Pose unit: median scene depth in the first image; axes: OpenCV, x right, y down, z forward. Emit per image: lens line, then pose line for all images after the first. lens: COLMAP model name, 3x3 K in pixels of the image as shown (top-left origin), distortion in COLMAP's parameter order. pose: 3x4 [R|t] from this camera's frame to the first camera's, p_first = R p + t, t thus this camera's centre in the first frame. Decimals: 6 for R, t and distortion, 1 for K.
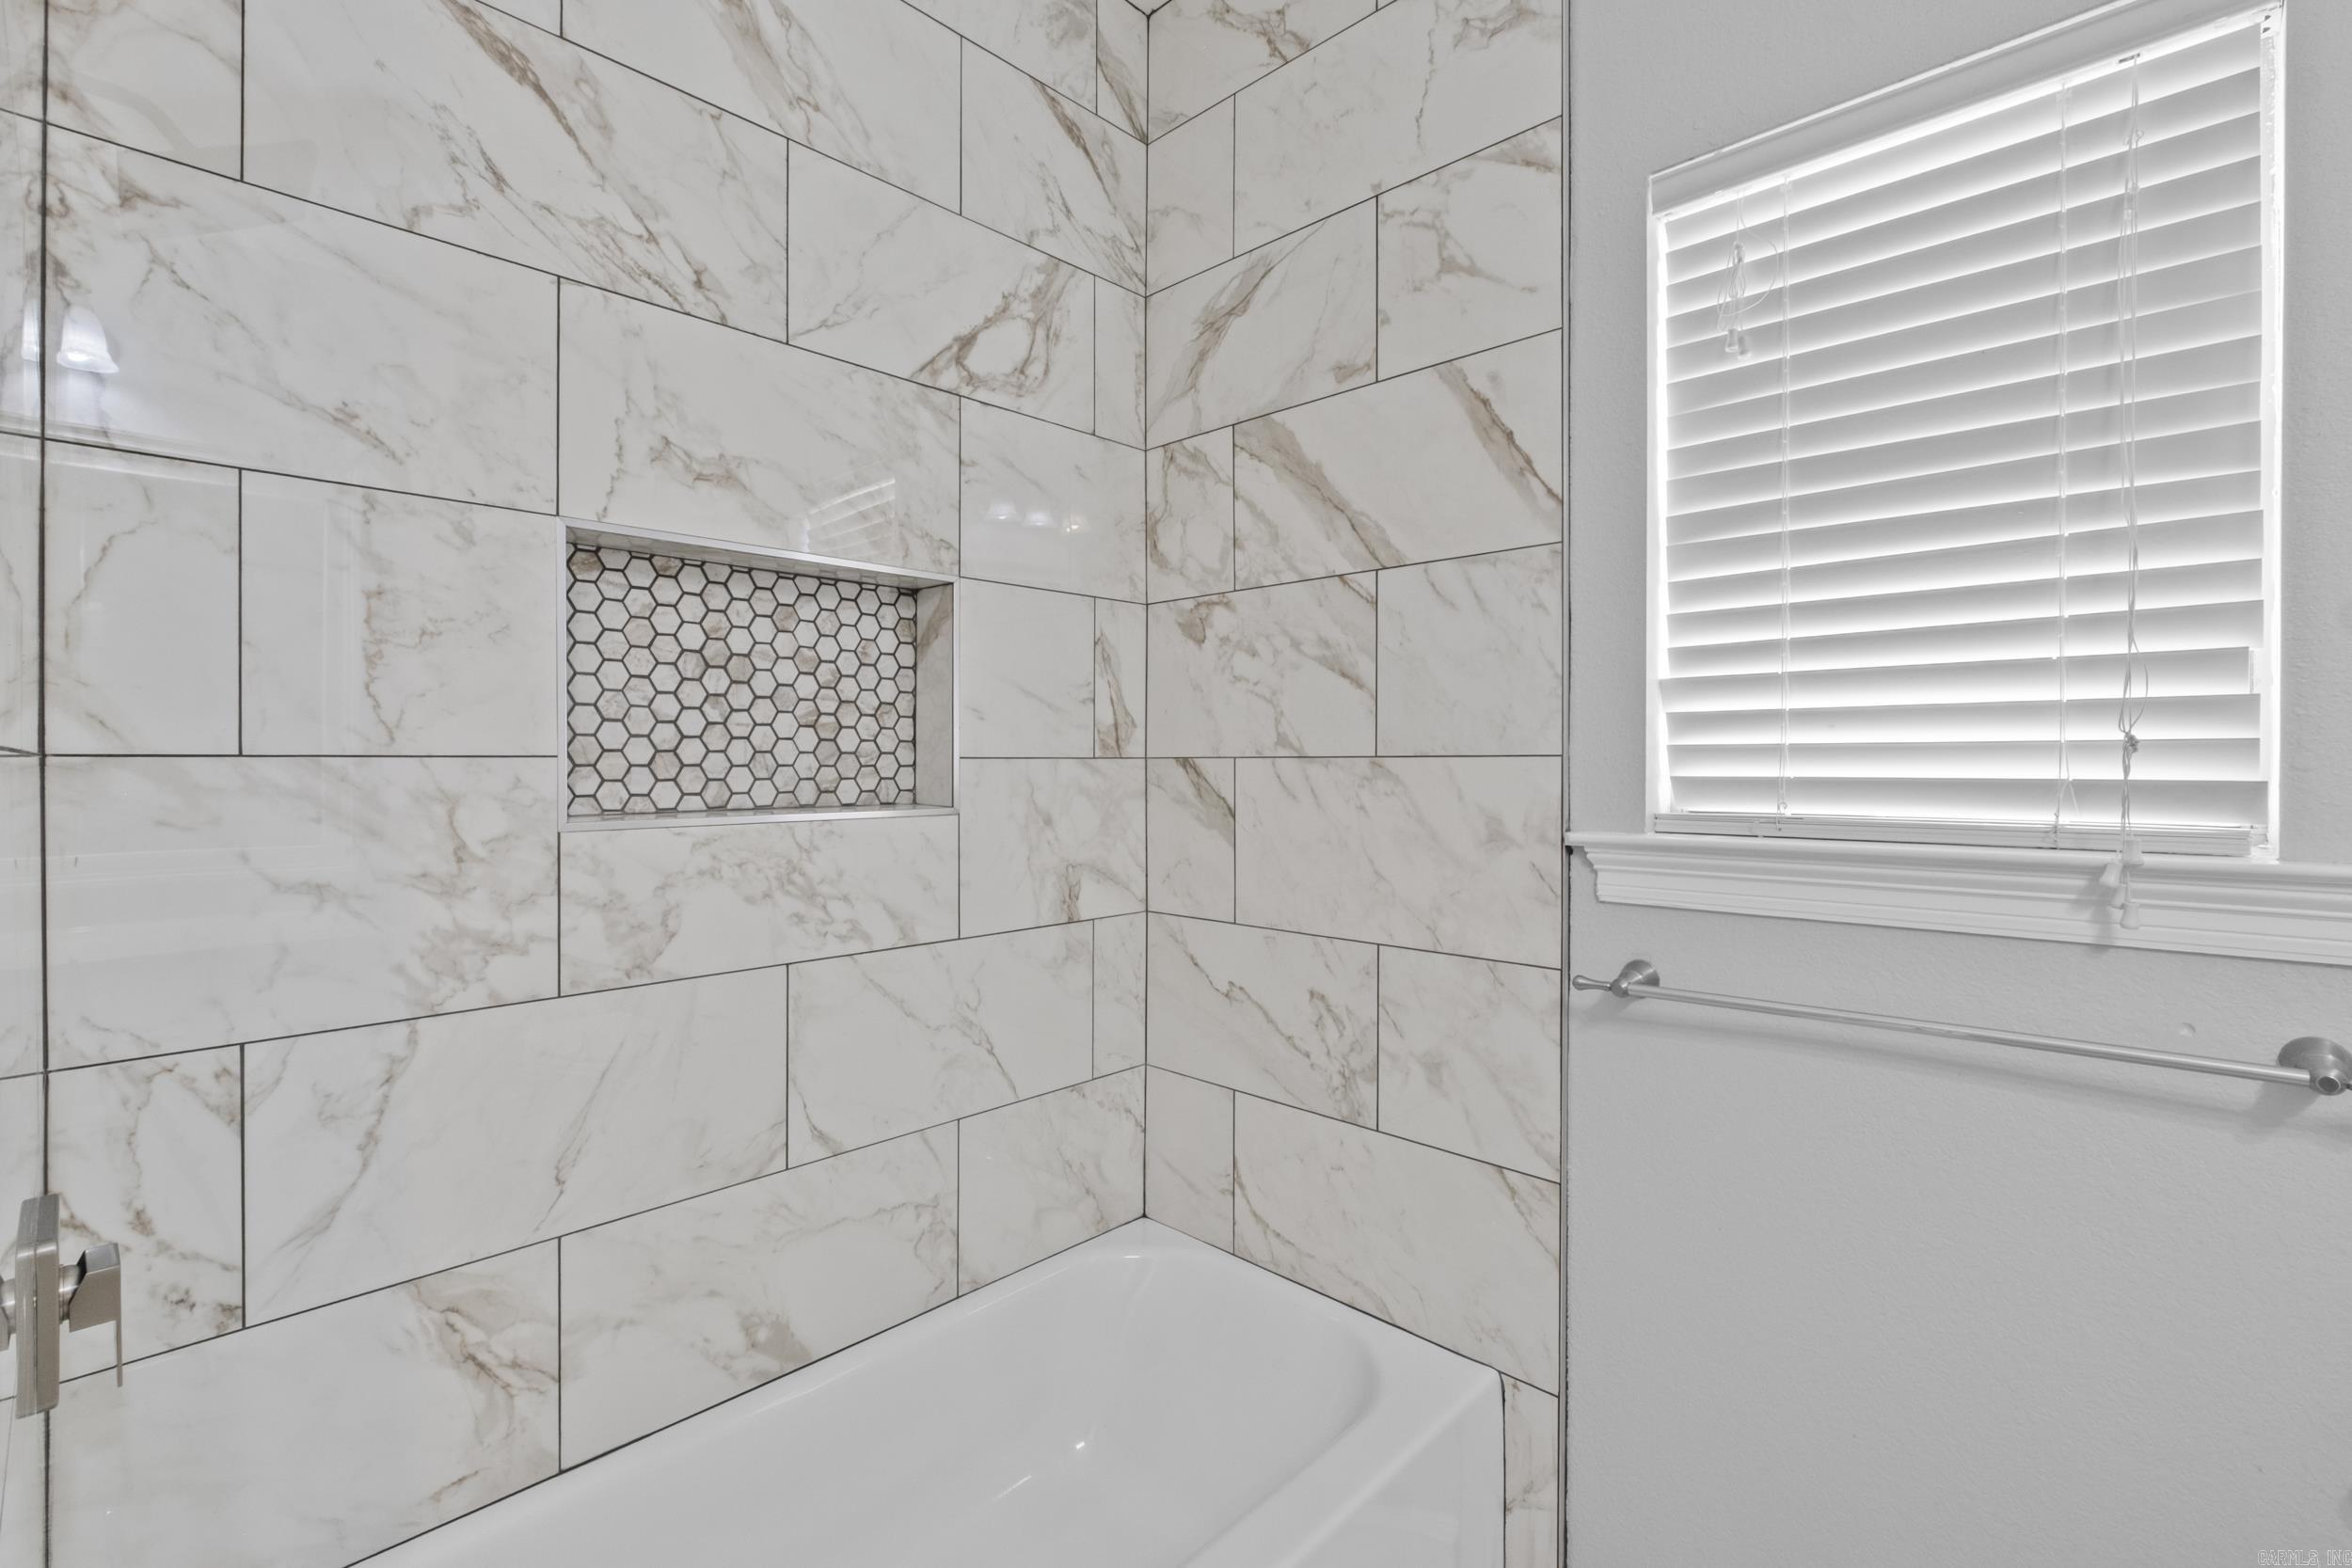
lens RADIAL K [[1039.2, 0, 1159.1], [0, 1039.2, 758.8], [0, 0, 1]] dist [-0.006247, 0.000166]
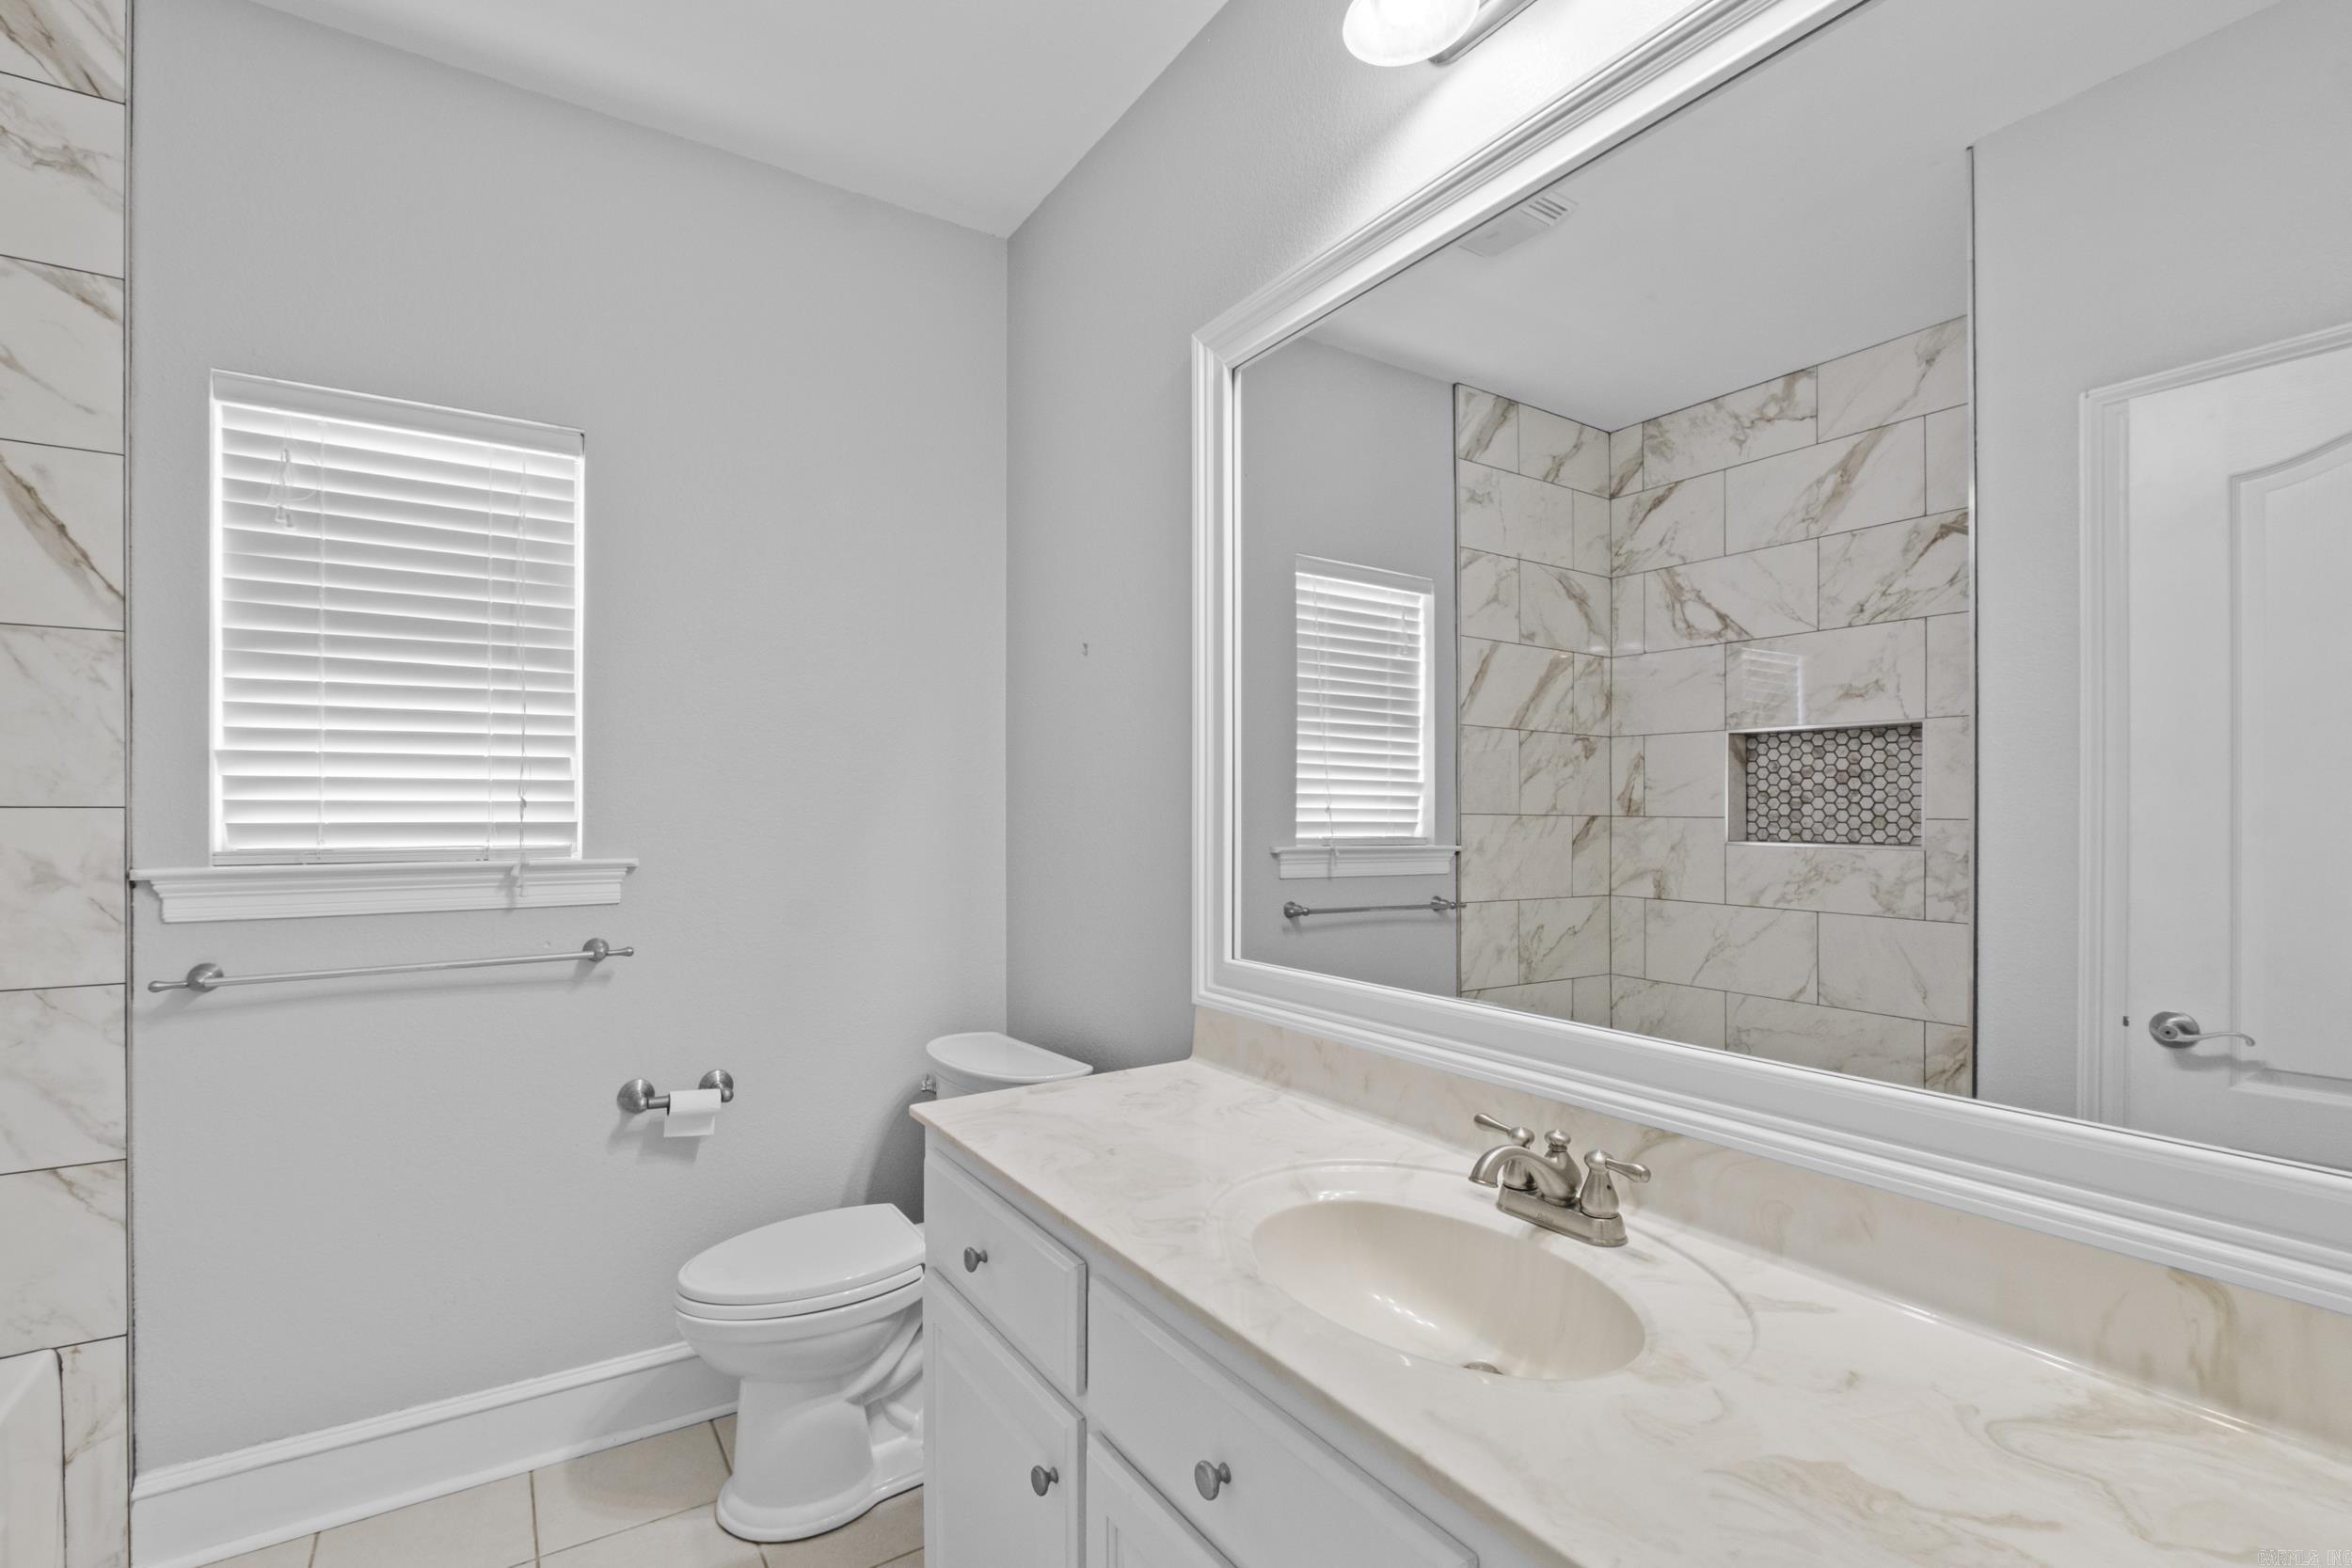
lens RADIAL K [[1054.6, 0, 1160.2], [0, 1054.6, 821.9], [0, 0, 1]] dist [-0.002623, -0.000446]
pose [[0.212919, -0.004015, 0.977062, -0.571713], [0.000988, 0.999992, 0.003894, 0.010768], [-0.977069, 0.000136, 0.212921, -0.458667]]
